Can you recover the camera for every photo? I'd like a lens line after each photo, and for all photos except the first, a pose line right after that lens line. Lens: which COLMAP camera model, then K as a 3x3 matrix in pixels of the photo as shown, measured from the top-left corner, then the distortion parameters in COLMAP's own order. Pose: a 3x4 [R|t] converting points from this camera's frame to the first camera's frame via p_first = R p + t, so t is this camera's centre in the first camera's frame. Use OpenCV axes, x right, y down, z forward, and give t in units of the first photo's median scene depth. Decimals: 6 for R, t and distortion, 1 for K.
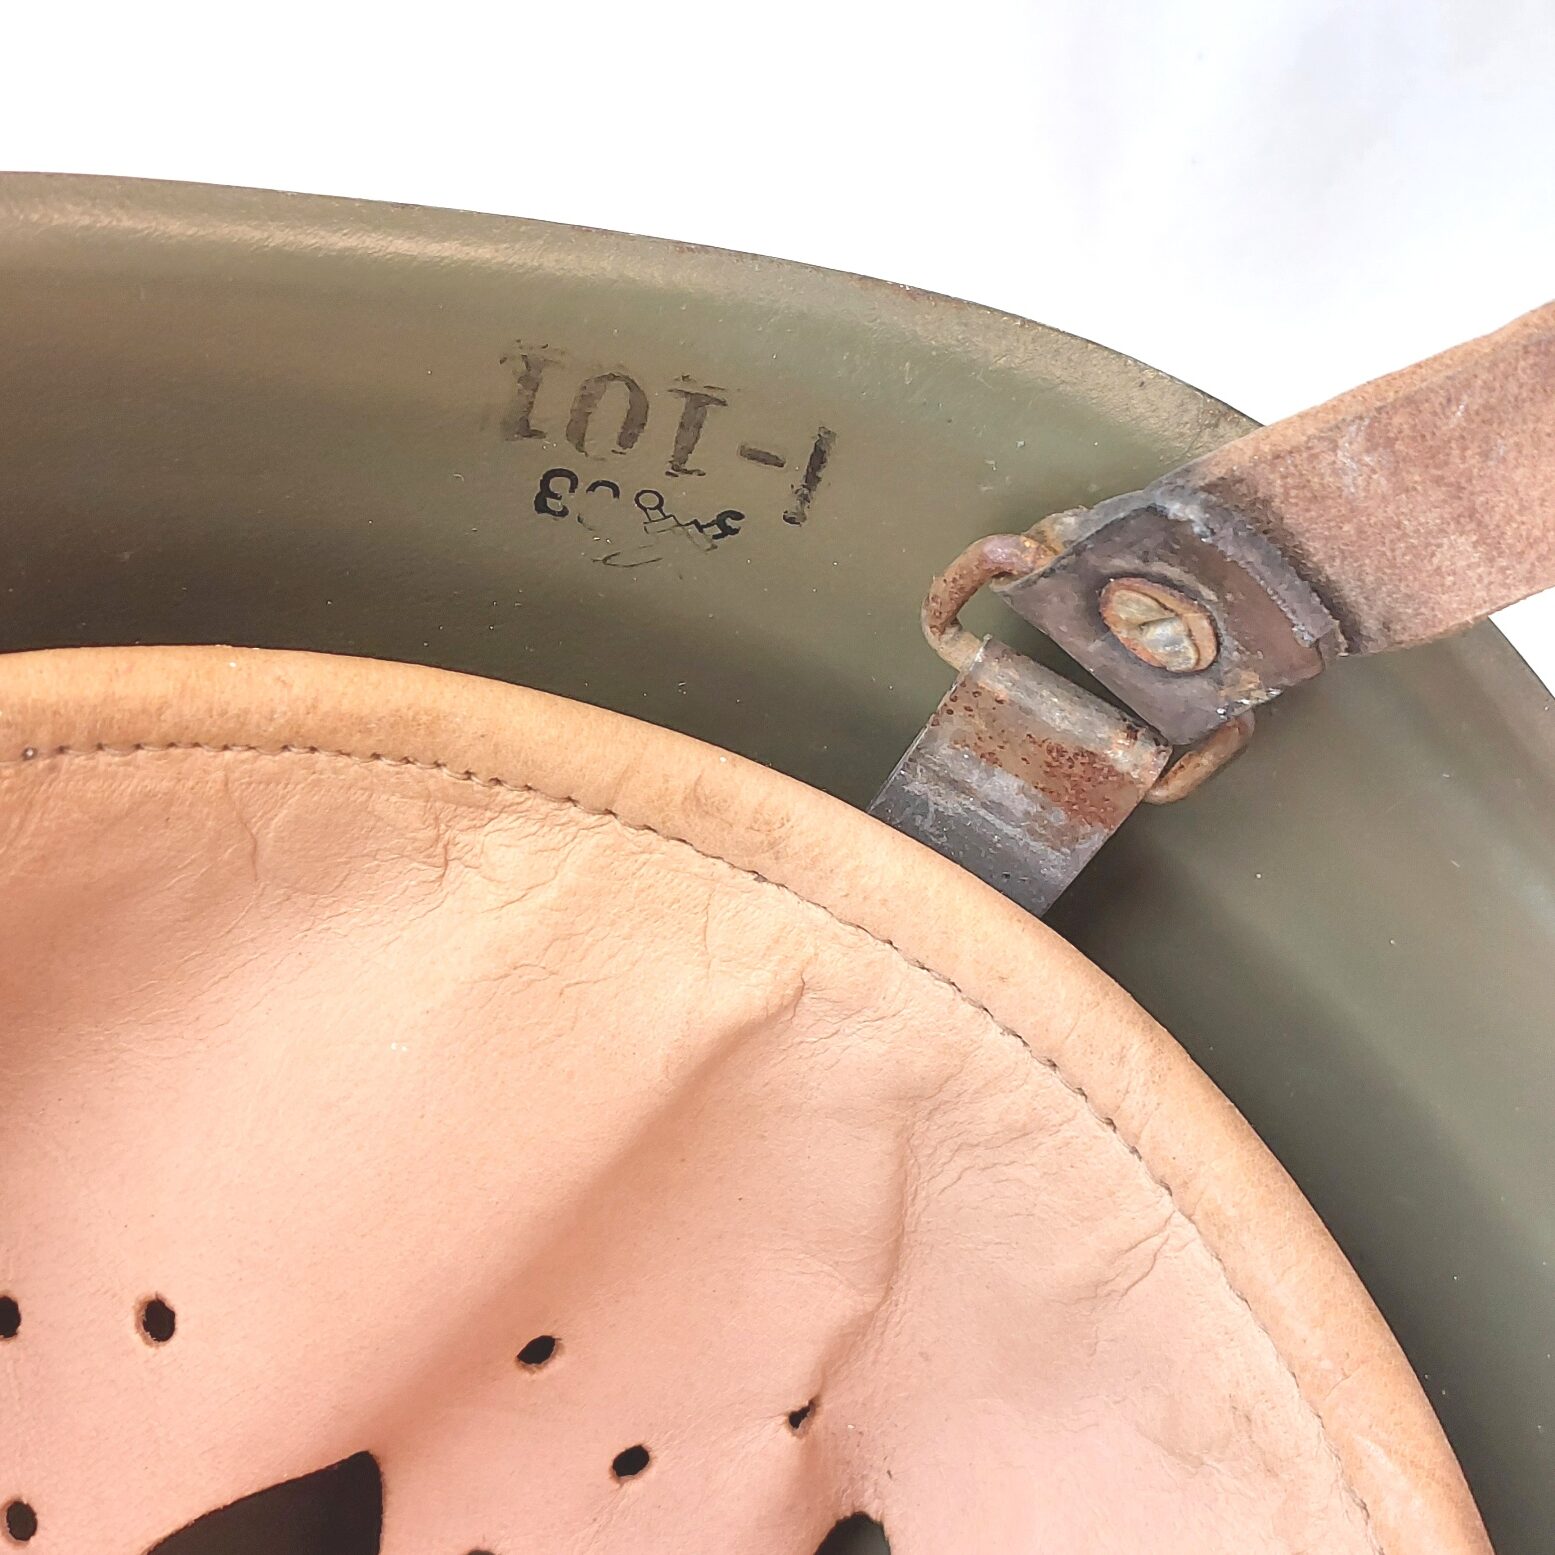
lens RADIAL K [[3169.5, 0, 777.7], [0, 3169.5, 777.3], [0, 0, 1]] dist [0.084083, 0.000000]
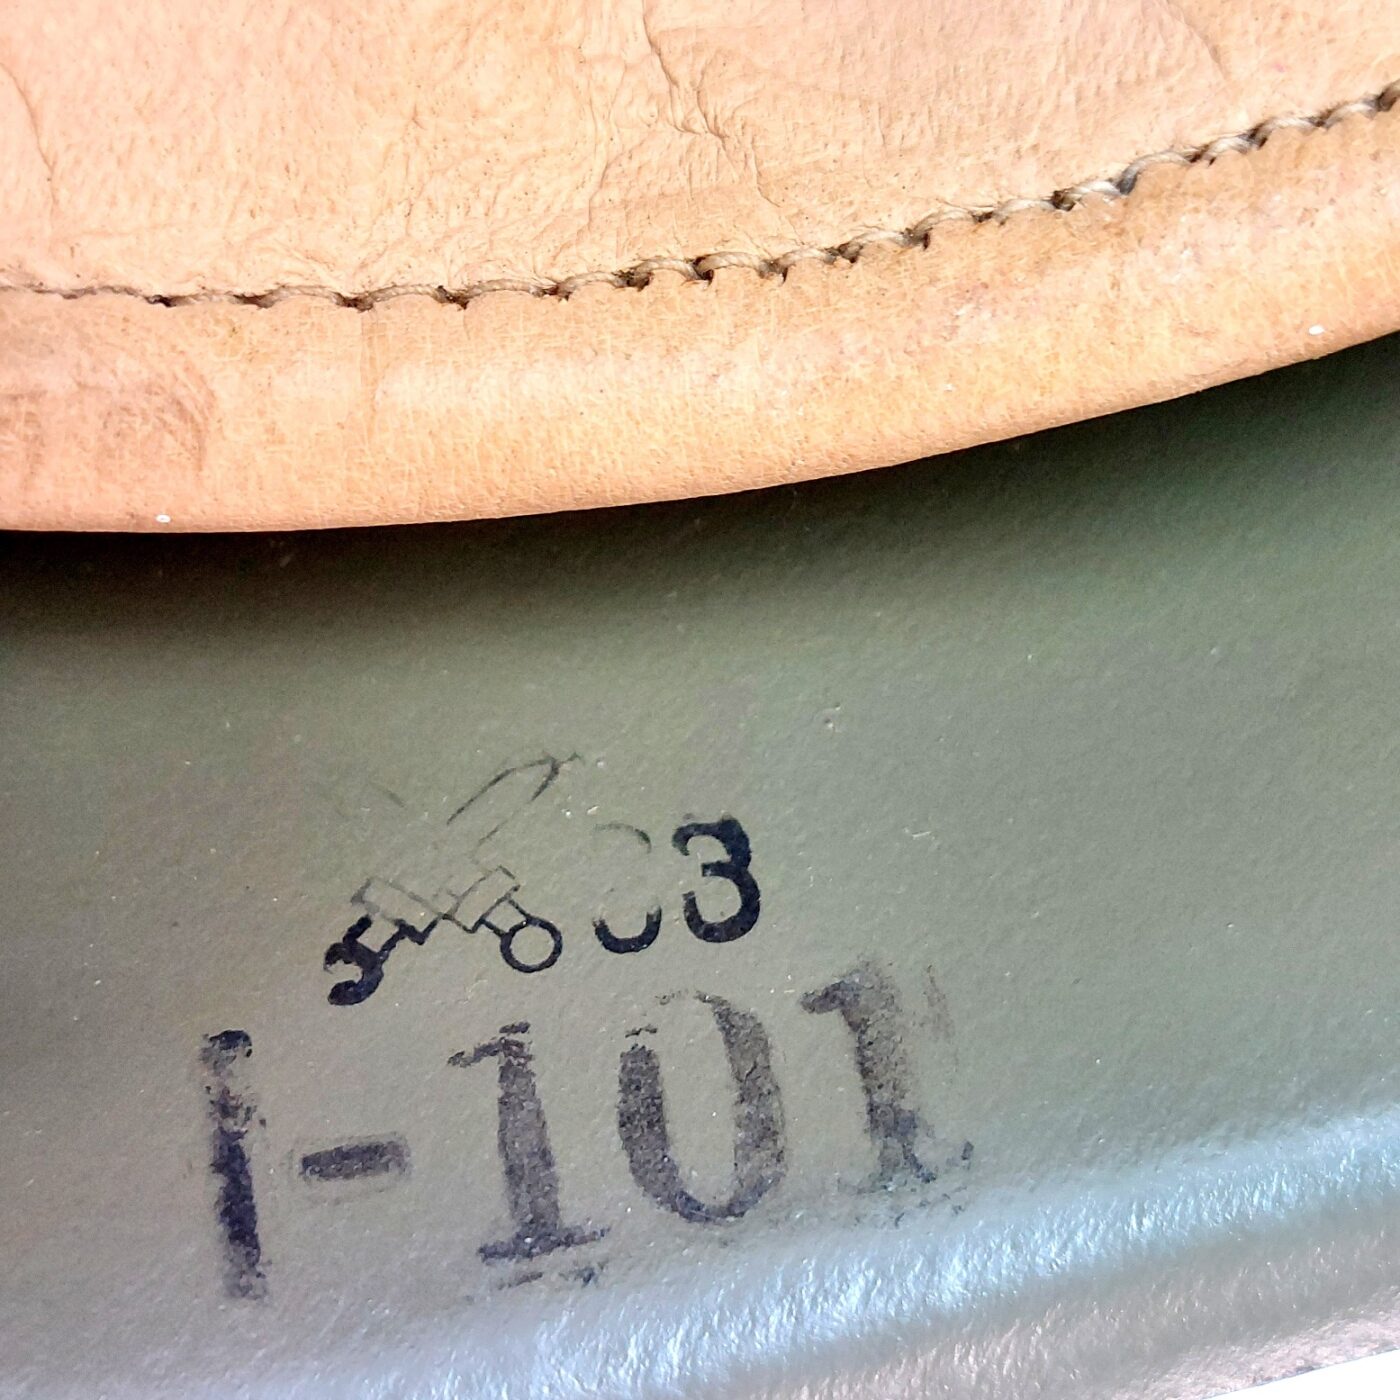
lens RADIAL K [[2853.6, 0, 724.5], [0, 2853.6, 665.7], [0, 0, 1]] dist [0.084083, 0.000000]
pose [[-0.902761, 0.401390, -0.154624, -0.017891], [-0.345543, -0.890813, -0.295044, 0.064832], [-0.256169, -0.212925, 0.942889, 0.612655]]
